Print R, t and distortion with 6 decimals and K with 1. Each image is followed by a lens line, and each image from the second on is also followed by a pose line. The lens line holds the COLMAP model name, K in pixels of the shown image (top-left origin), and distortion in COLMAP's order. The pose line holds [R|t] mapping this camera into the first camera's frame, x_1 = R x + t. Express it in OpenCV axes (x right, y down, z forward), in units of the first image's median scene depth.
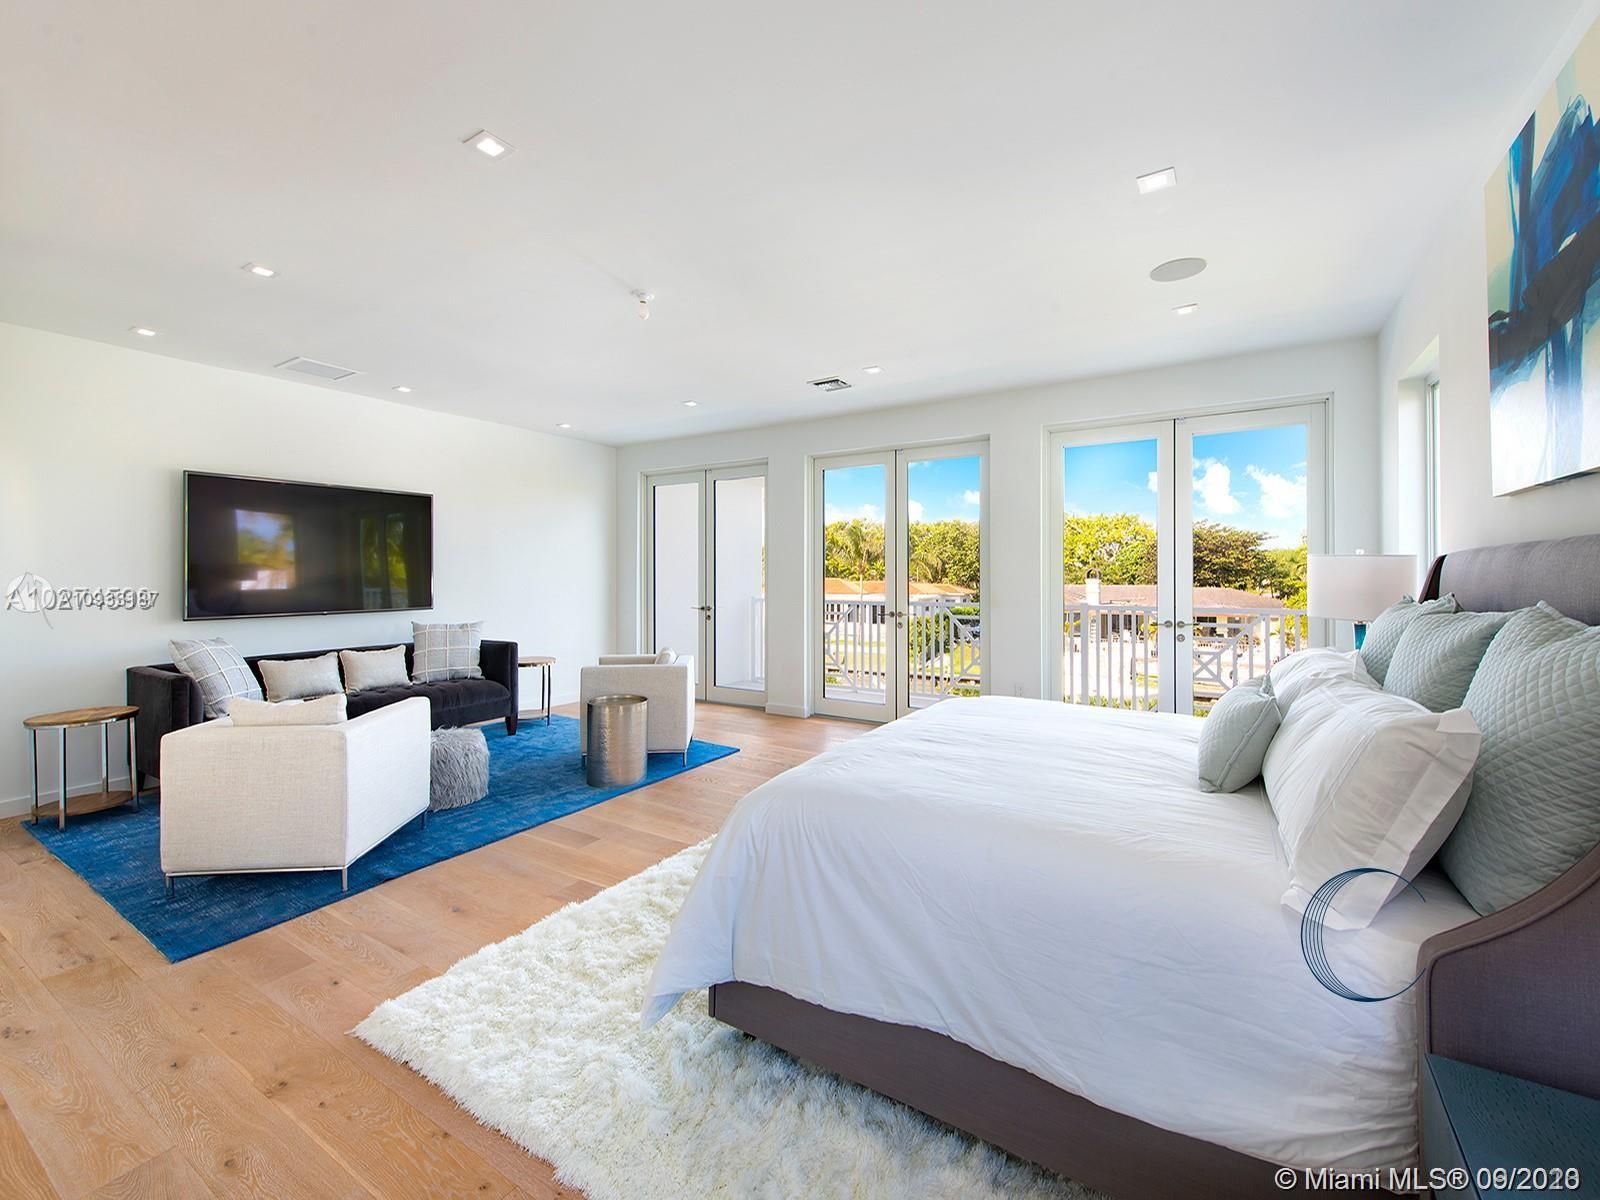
lens RADIAL K [[649.8, 0, 793.6], [0, 649.8, 572.2], [0, 0, 1]] dist [0.016233, 0.000012]
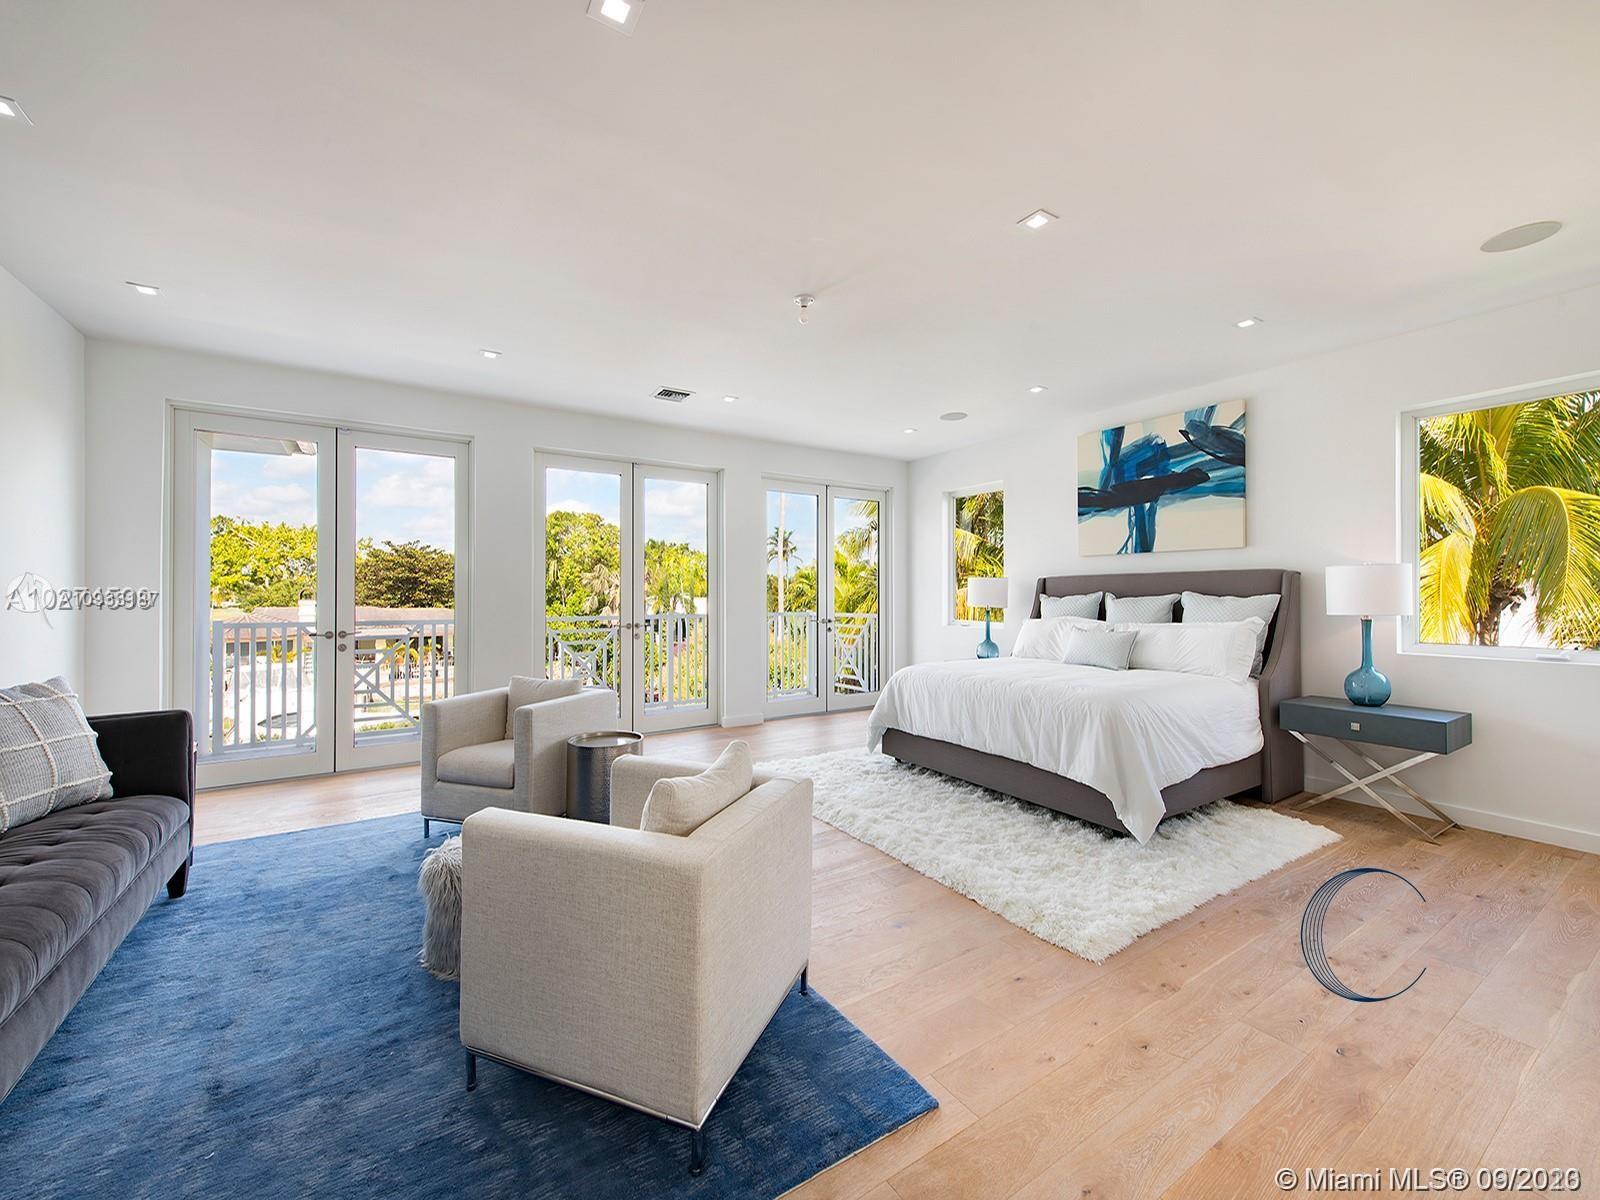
lens RADIAL K [[643.5, 0, 800.0], [0, 643.5, 600.0], [0, 0, 1]] dist [0.001711, 0.000140]
pose [[0.424665, -0.006477, 0.905327, -0.627108], [-0.002817, 0.999960, 0.008476, 0.016132], [-0.905346, -0.006150, 0.424630, 0.327055]]
